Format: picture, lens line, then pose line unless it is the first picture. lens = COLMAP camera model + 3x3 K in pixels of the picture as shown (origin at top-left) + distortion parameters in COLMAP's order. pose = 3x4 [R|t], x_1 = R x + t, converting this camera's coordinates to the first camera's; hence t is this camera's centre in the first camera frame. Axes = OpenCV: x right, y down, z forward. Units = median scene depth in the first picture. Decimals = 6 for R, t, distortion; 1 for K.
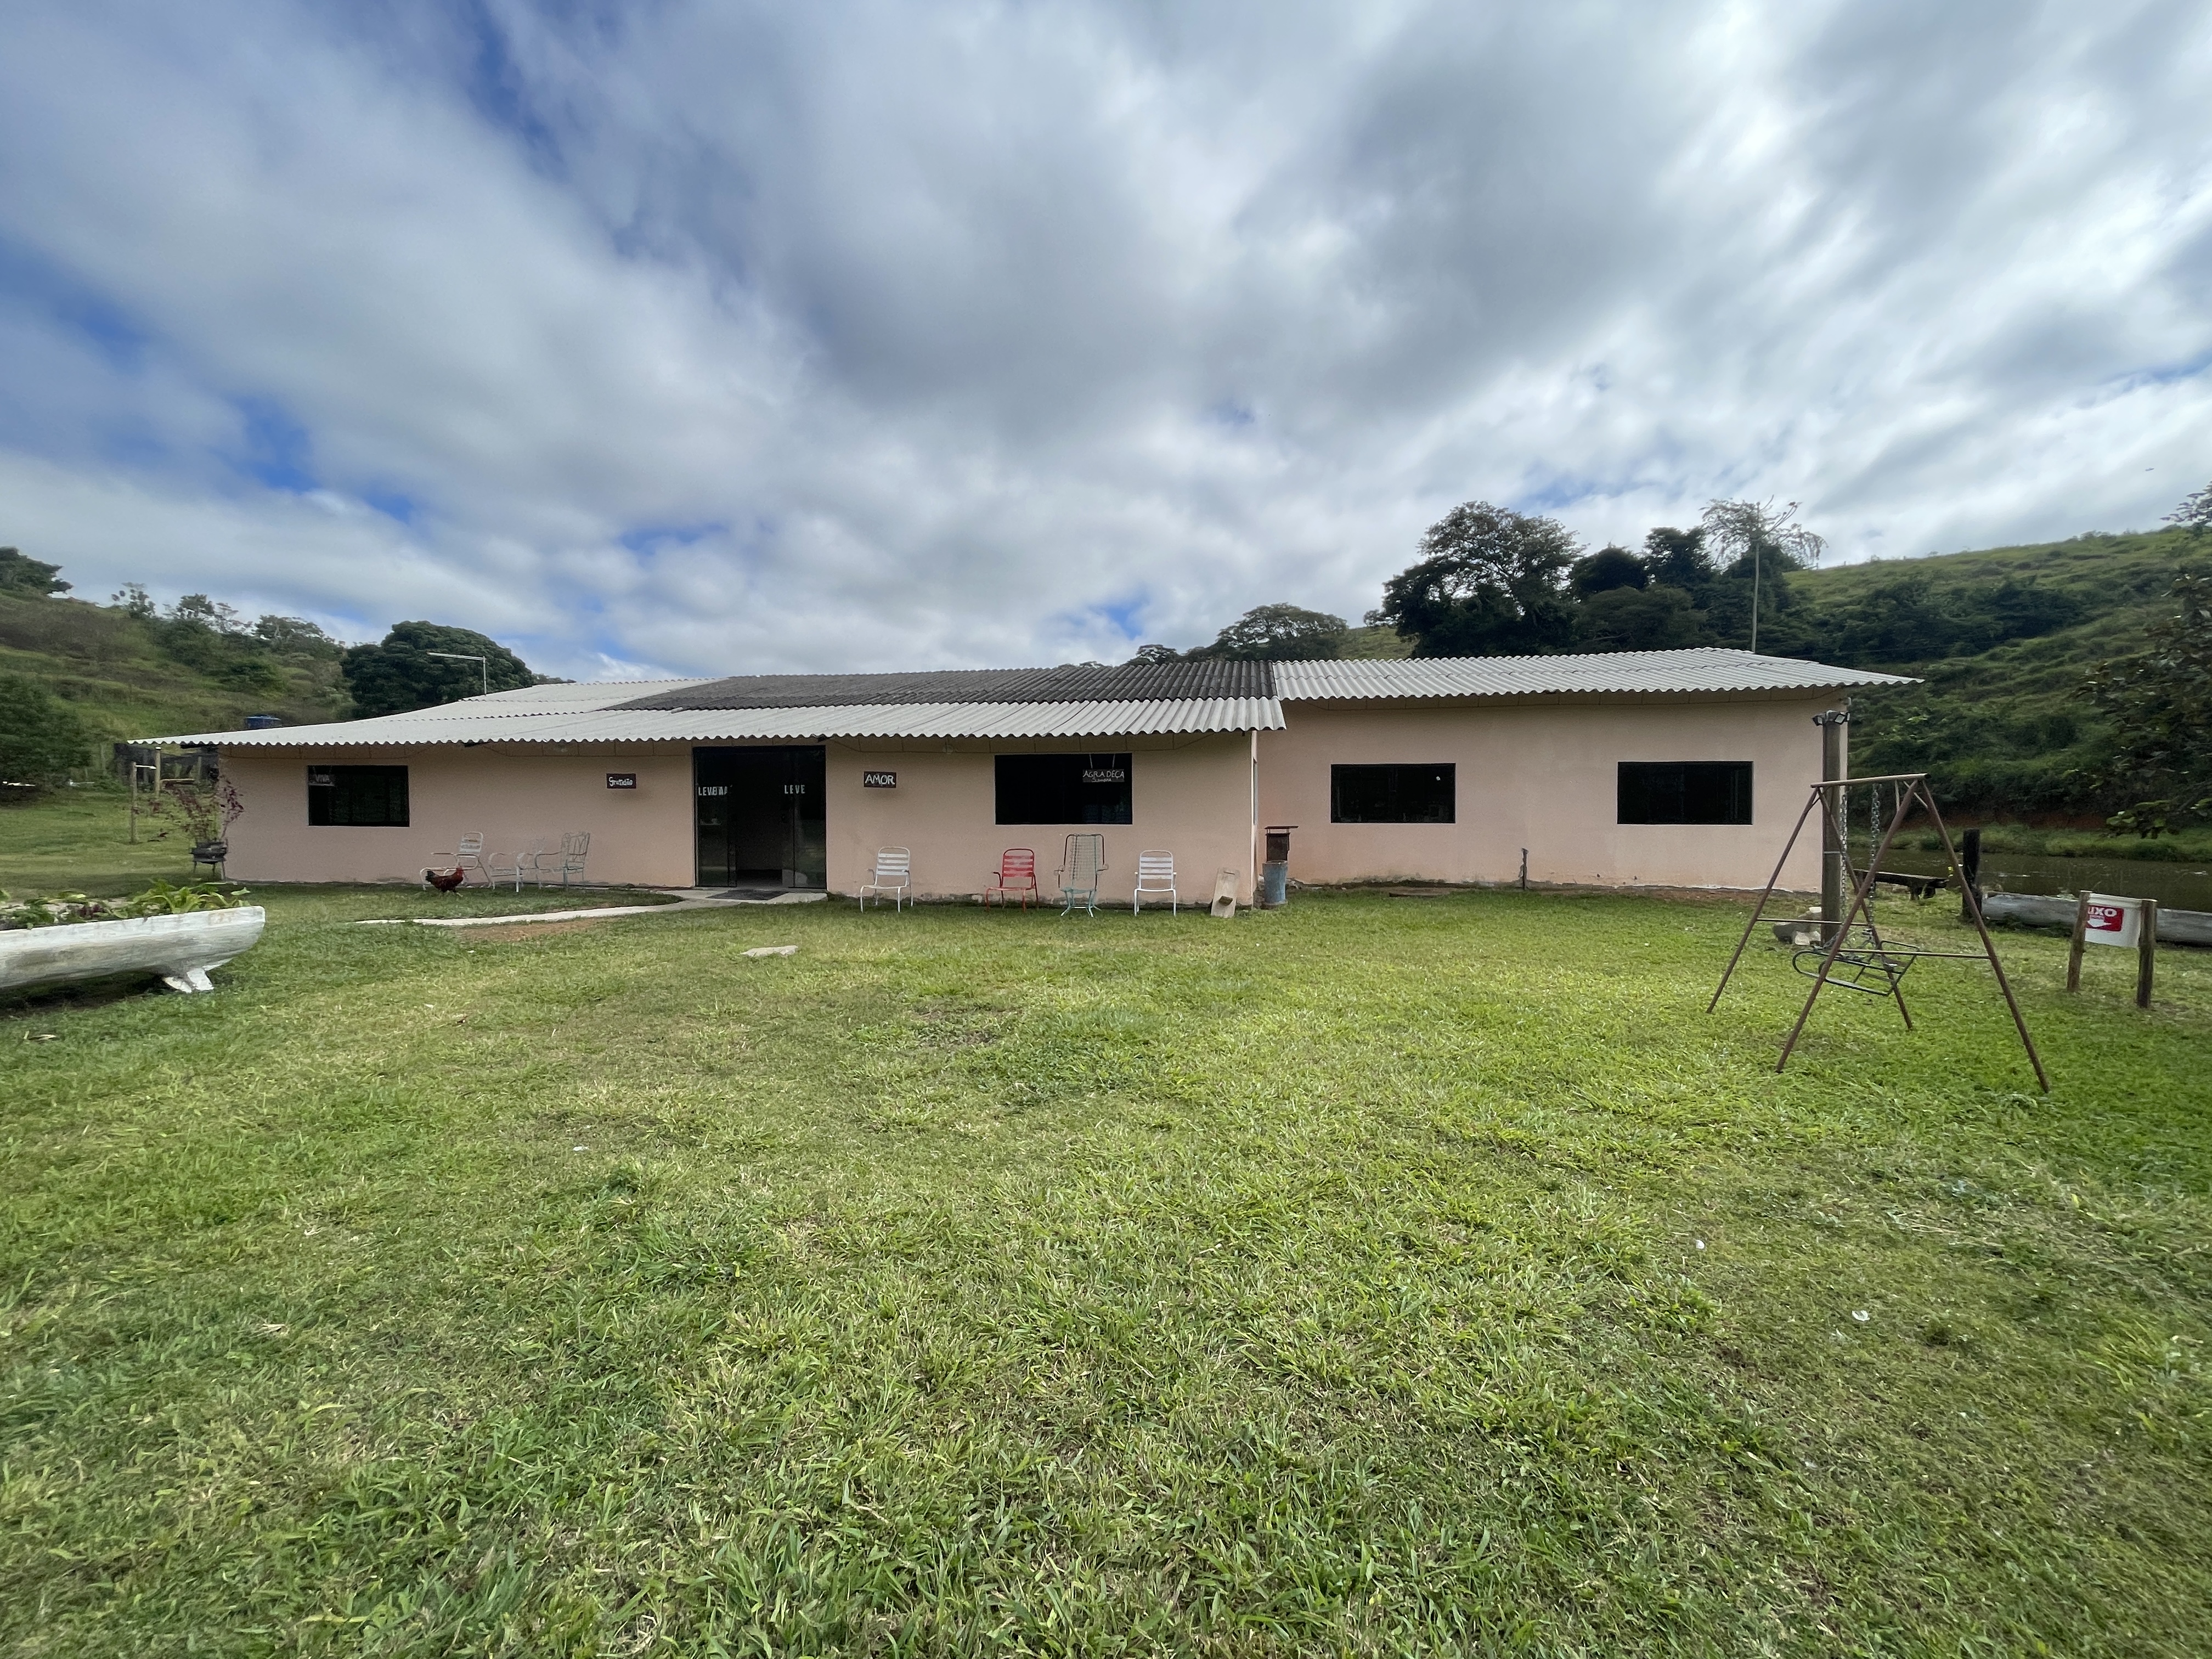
lens RADIAL K [[890.9, 0, 1106.0], [0, 890.9, 829.5], [0, 0, 1]] dist [0.001883, 0.000716]
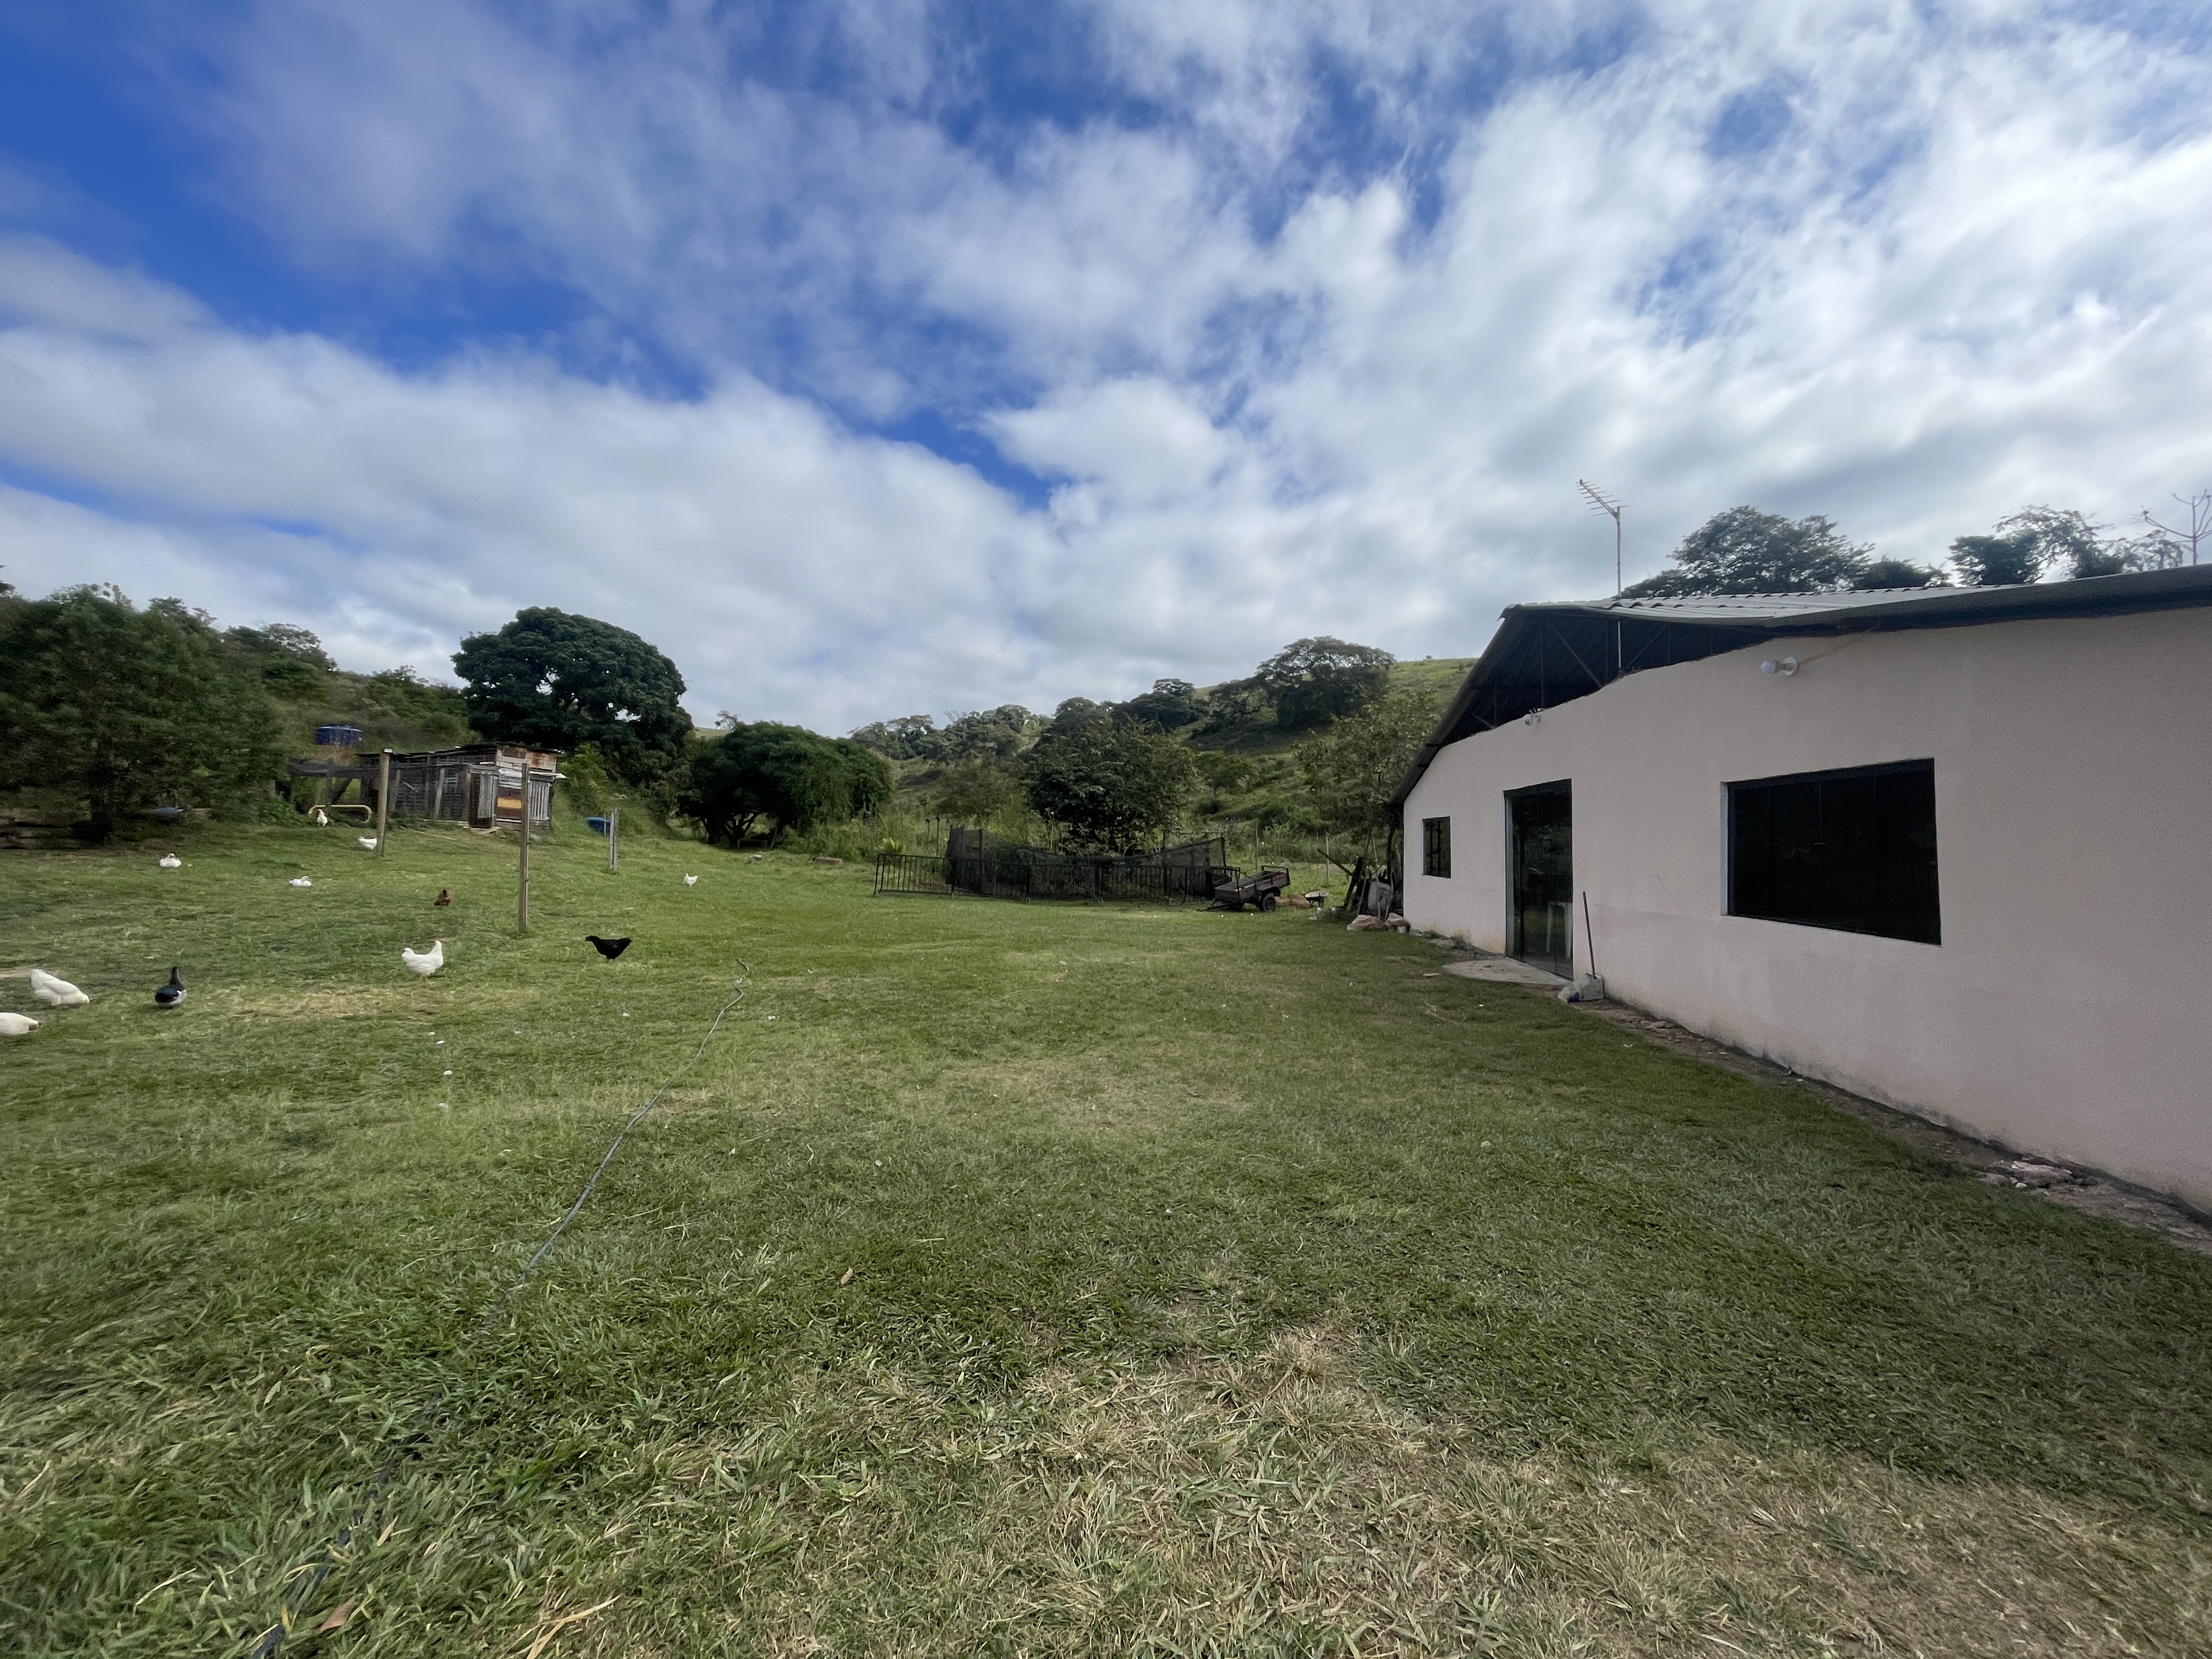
lens RADIAL K [[888.1, 0, 1105.1], [0, 888.1, 822.0], [0, 0, 1]] dist [-0.000725, -0.000150]
pose [[0.998379, 0.006050, 0.056587, -0.164581], [-0.003173, 0.998704, -0.050791, -0.004227], [-0.056821, 0.050530, 0.997105, 0.105247]]
